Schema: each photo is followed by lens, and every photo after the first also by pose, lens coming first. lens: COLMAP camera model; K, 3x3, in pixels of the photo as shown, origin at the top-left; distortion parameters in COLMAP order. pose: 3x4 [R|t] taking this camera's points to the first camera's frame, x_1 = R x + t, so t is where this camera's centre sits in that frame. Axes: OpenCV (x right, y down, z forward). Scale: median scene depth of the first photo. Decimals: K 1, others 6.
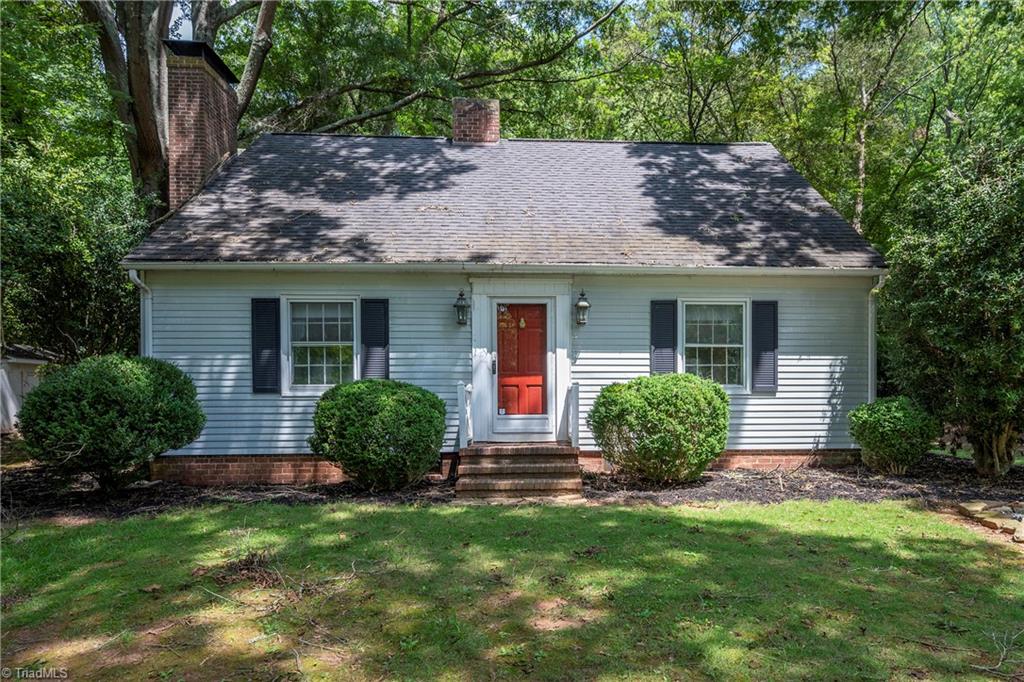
lens RADIAL K [[560.2, 0, 512.3], [0, 560.2, 395.4], [0, 0, 1]] dist [-0.002233, -0.000552]
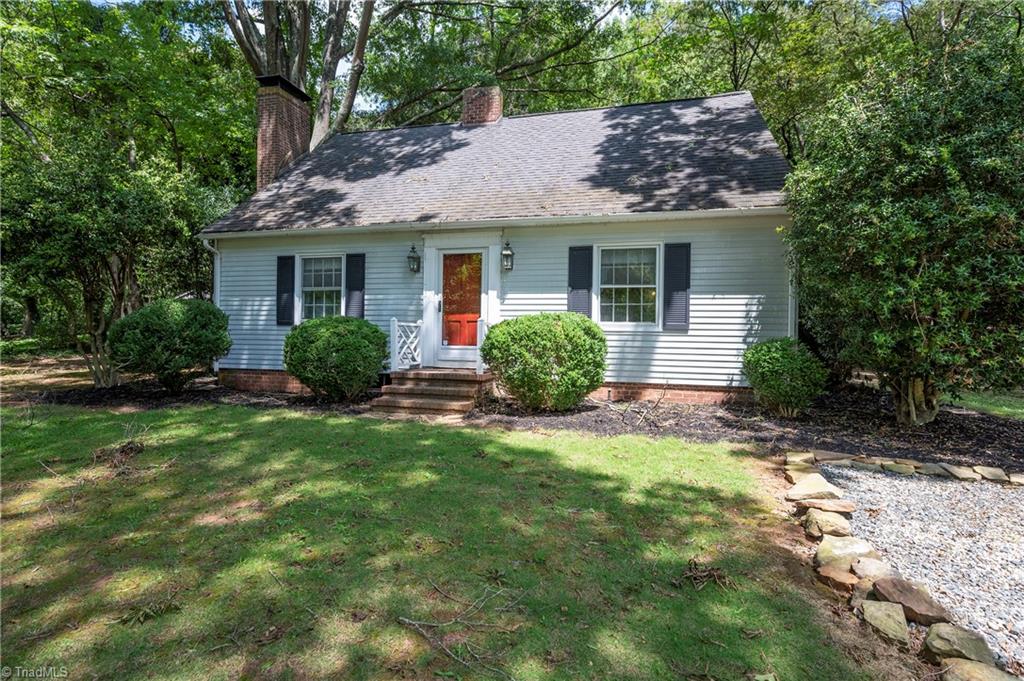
lens RADIAL K [[454.5, 0, 513.8], [0, 454.5, 320.9], [0, 0, 1]] dist [-0.001050, -0.000095]
pose [[0.958683, 0.008900, -0.284336, 0.404132], [-0.012367, 0.999869, -0.010397, -0.009931], [0.284207, 0.013484, 0.958668, 0.093628]]
